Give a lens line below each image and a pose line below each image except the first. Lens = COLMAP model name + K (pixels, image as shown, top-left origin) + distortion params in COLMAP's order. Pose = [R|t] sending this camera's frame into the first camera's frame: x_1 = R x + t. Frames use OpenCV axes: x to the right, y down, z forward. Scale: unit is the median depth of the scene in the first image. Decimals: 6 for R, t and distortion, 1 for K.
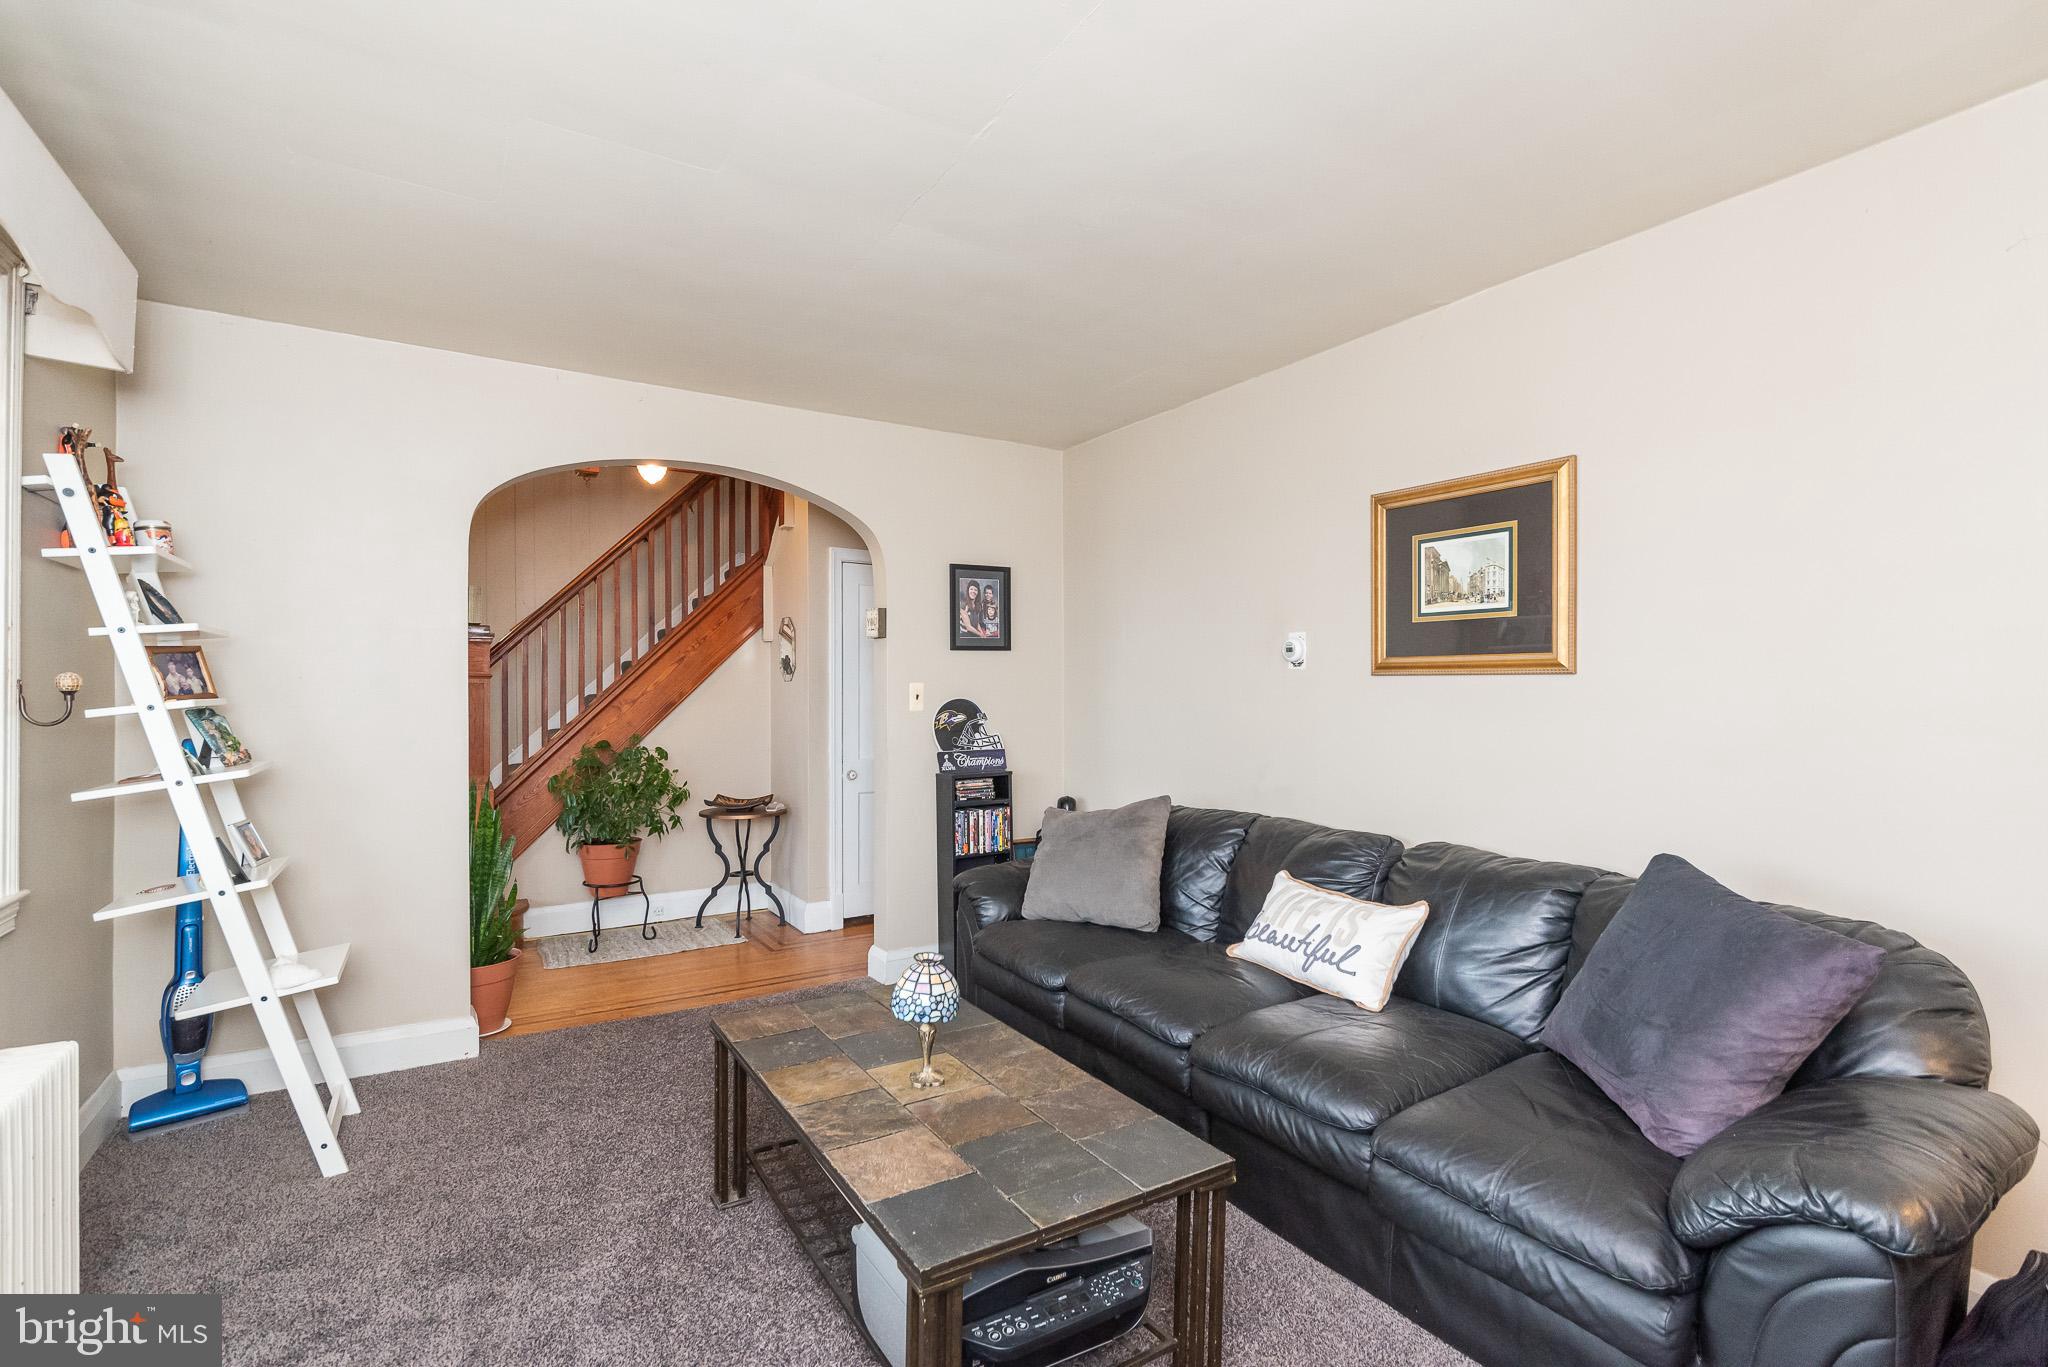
lens RADIAL K [[940.7, 0, 1022.7], [0, 940.7, 687.4], [0, 0, 1]] dist [-0.003630, -0.000500]
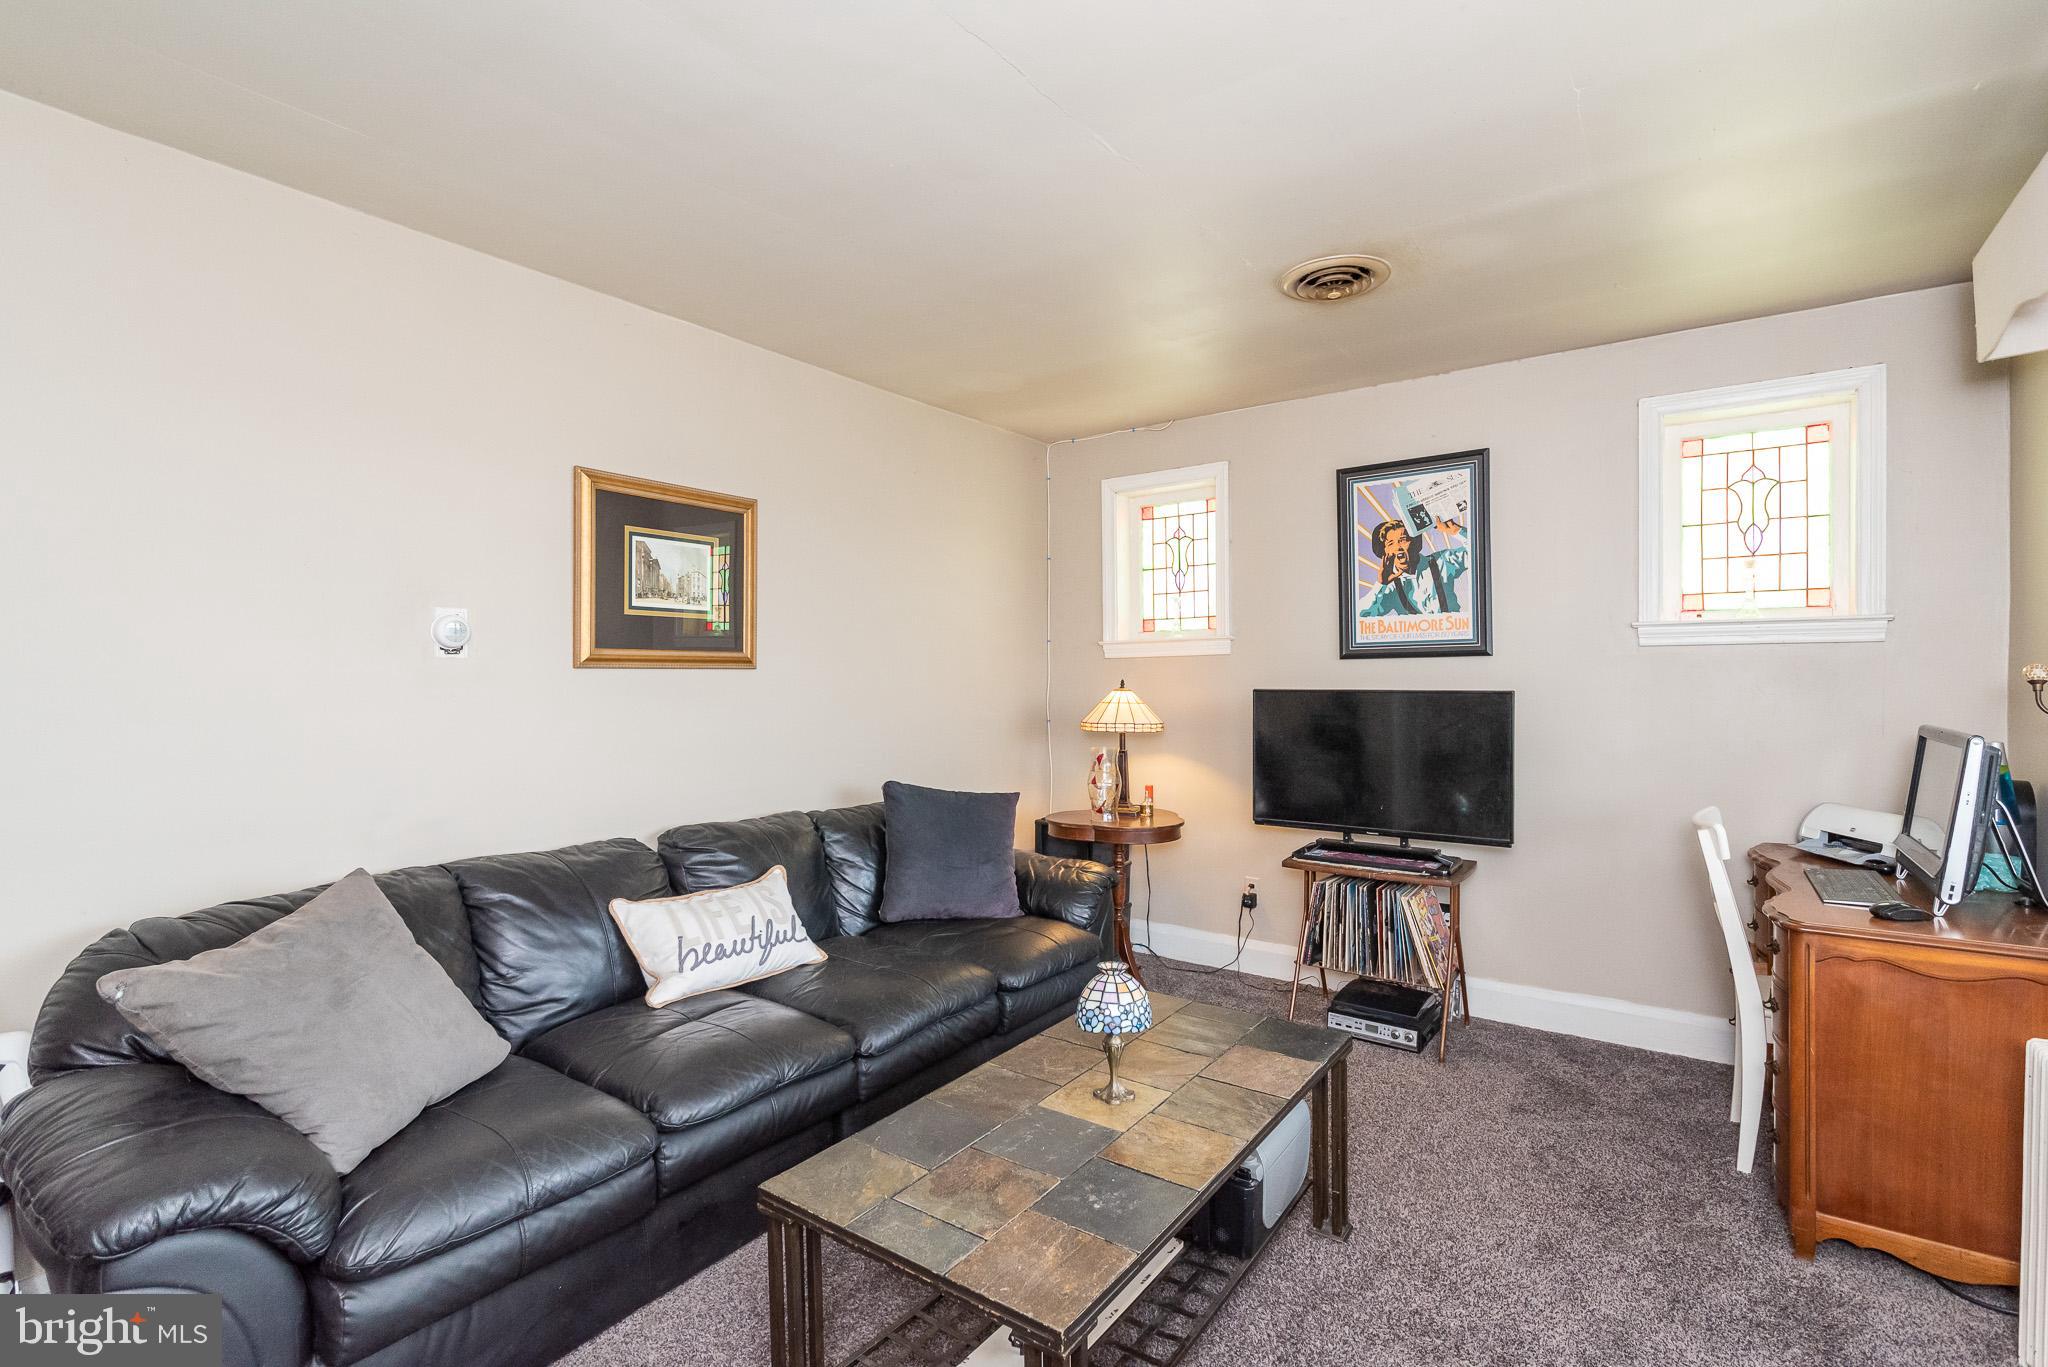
lens RADIAL K [[940.7, 0, 1029.3], [0, 940.7, 688.6], [0, 0, 1]] dist [-0.003630, -0.000500]
pose [[-0.378671, -0.020535, 0.925303, -0.676358], [-0.000009, 0.999754, 0.022184, -0.014344], [-0.925531, 0.008392, -0.378578, 1.025655]]
